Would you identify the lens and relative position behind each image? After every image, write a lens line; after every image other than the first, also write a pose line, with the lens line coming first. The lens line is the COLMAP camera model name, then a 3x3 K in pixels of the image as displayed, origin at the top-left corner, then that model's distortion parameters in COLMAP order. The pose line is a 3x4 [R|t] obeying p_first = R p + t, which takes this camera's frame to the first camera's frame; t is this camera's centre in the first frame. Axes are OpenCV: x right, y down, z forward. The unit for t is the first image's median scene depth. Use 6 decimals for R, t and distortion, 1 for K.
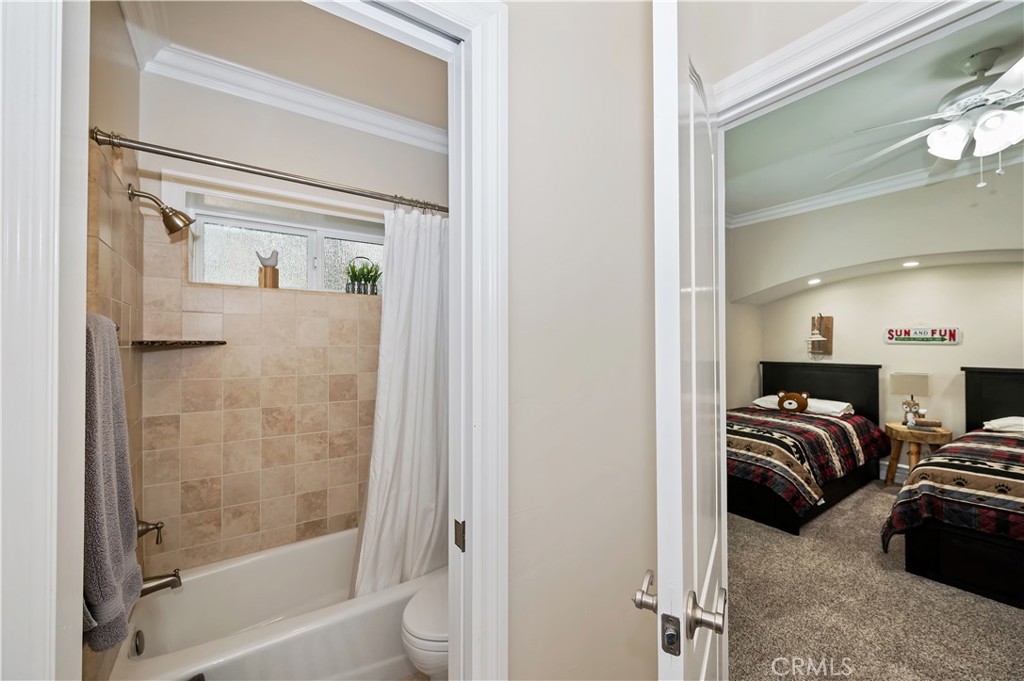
lens RADIAL K [[405.5, 0, 512.1], [0, 405.5, 342.2], [0, 0, 1]] dist [0.000887, -0.000053]
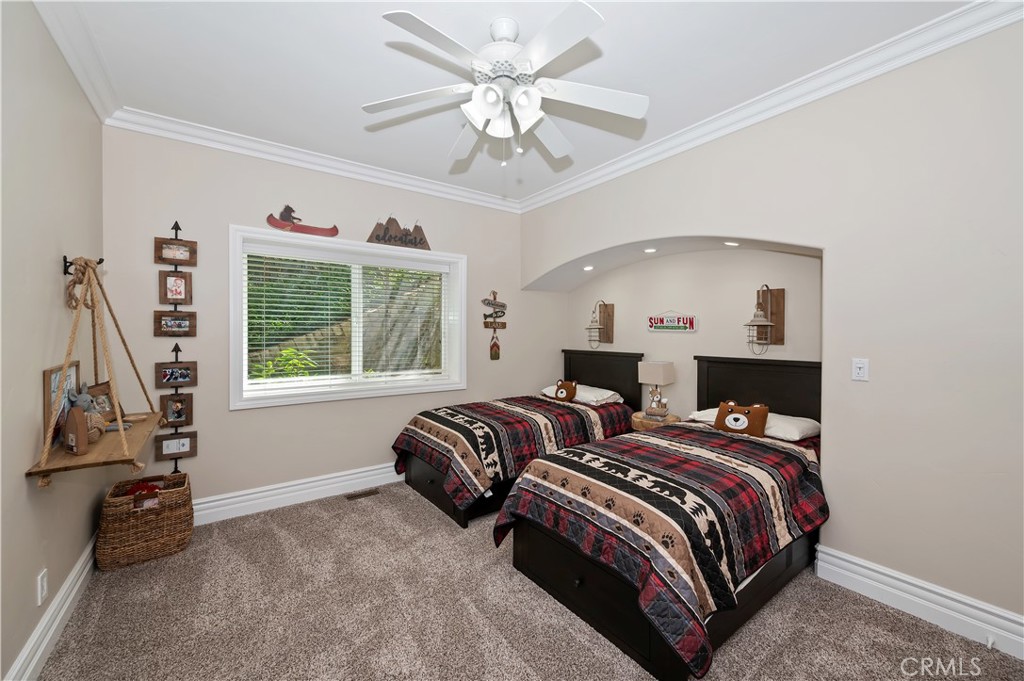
lens RADIAL K [[405.5, 0, 512.5], [0, 405.5, 335.7], [0, 0, 1]] dist [0.000887, -0.000053]
pose [[0.999888, 0.003615, 0.014528, 0.625174], [-0.003886, 0.999818, 0.018687, -0.004135], [-0.014458, -0.018741, 0.999720, 0.025859]]
